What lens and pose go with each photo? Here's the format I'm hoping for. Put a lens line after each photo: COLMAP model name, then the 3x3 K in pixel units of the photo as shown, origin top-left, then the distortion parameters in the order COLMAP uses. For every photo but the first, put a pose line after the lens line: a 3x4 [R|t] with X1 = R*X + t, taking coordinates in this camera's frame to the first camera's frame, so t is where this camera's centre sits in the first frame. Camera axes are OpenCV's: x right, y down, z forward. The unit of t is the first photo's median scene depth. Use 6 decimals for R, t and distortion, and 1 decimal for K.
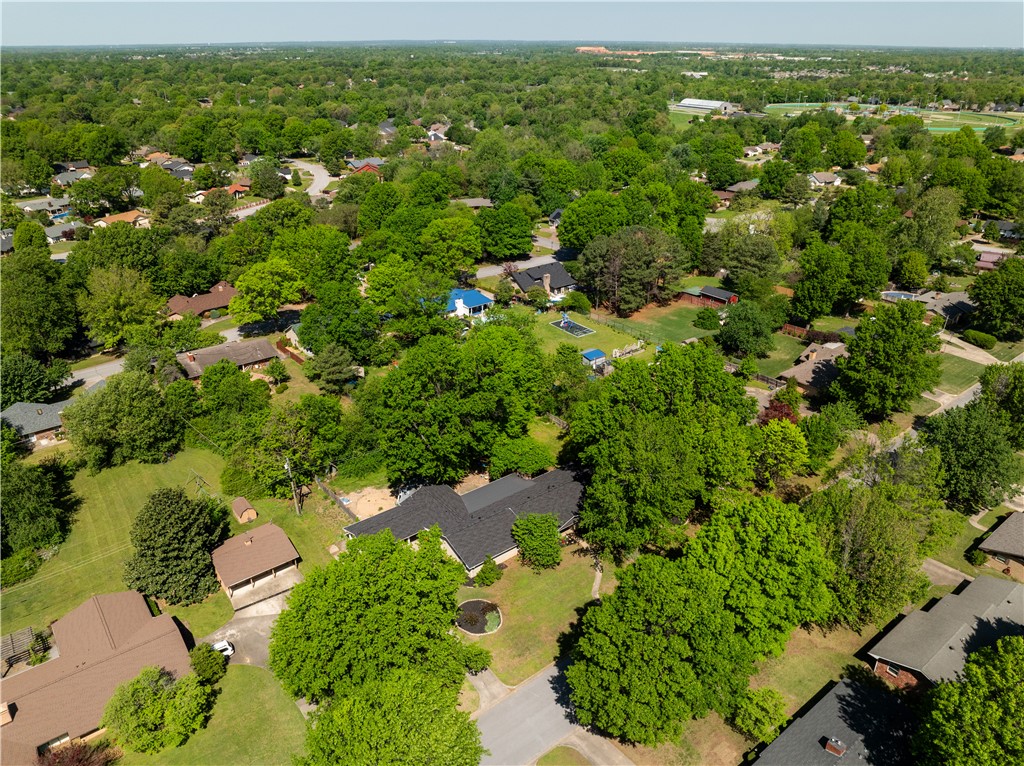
lens RADIAL K [[711.2, 0, 512.0], [0, 711.2, 383.0], [0, 0, 1]] dist [-0.027903, -0.001389]
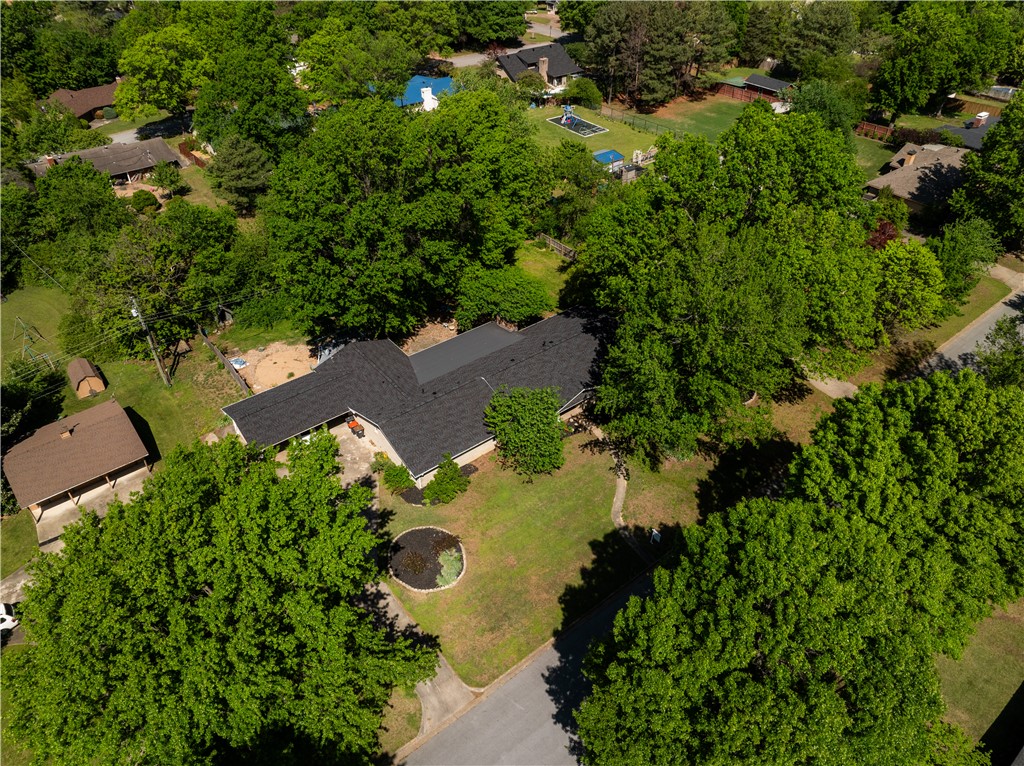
lens RADIAL K [[711.2, 0, 512.0], [0, 711.2, 383.0], [0, 0, 1]] dist [-0.027903, -0.001389]
pose [[0.999962, -0.000092, 0.008676, 0.014974], [-0.001802, 0.975933, 0.218061, 0.036858], [-0.008487, -0.218069, 0.975897, 0.328771]]
